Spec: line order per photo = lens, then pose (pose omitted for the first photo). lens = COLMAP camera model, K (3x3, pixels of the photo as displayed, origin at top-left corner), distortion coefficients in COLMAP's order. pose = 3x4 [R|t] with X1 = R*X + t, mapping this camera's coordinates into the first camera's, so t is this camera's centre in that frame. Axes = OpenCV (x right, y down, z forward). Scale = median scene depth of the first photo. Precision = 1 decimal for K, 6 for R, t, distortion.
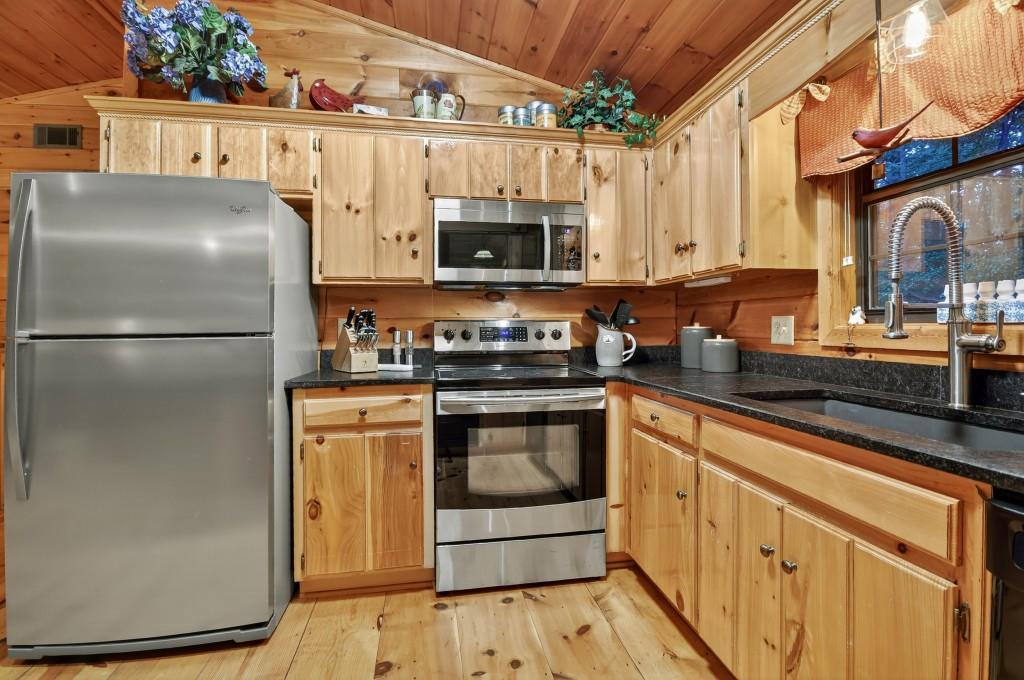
lens RADIAL K [[464.6, 0, 501.5], [0, 464.6, 322.0], [0, 0, 1]] dist [-0.001418, 0.001056]
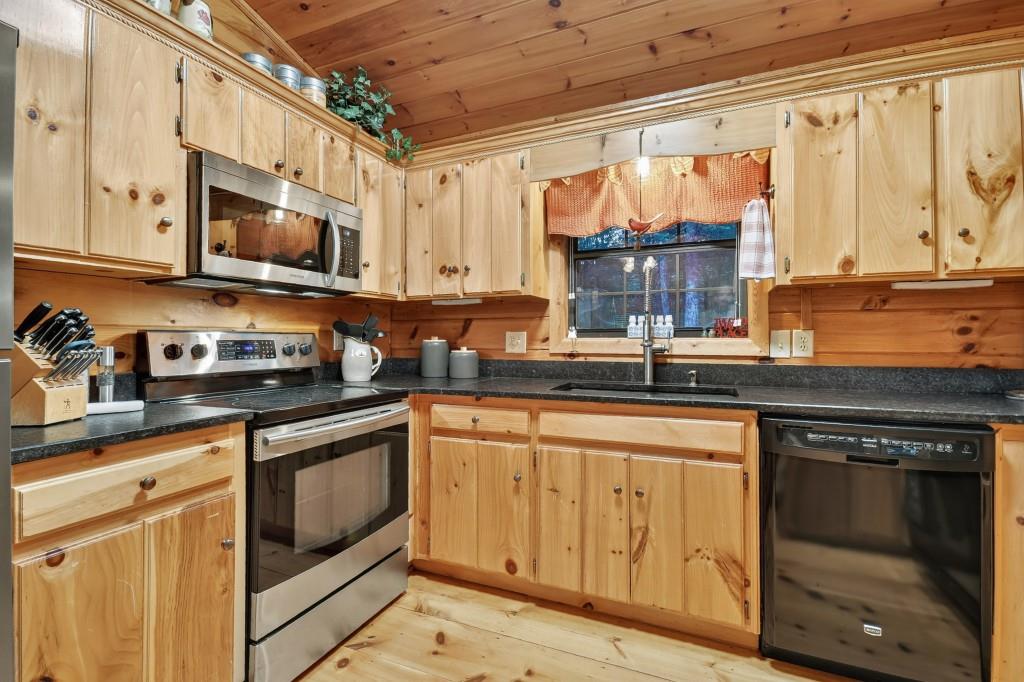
lens RADIAL K [[464.6, 0, 507.2], [0, 464.6, 340.4], [0, 0, 1]] dist [-0.001418, 0.001056]
pose [[0.556872, 0.000770, 0.830598, -0.505538], [-0.007370, 0.999965, 0.004014, 0.006087], [-0.830566, -0.008357, 0.556858, 0.276195]]
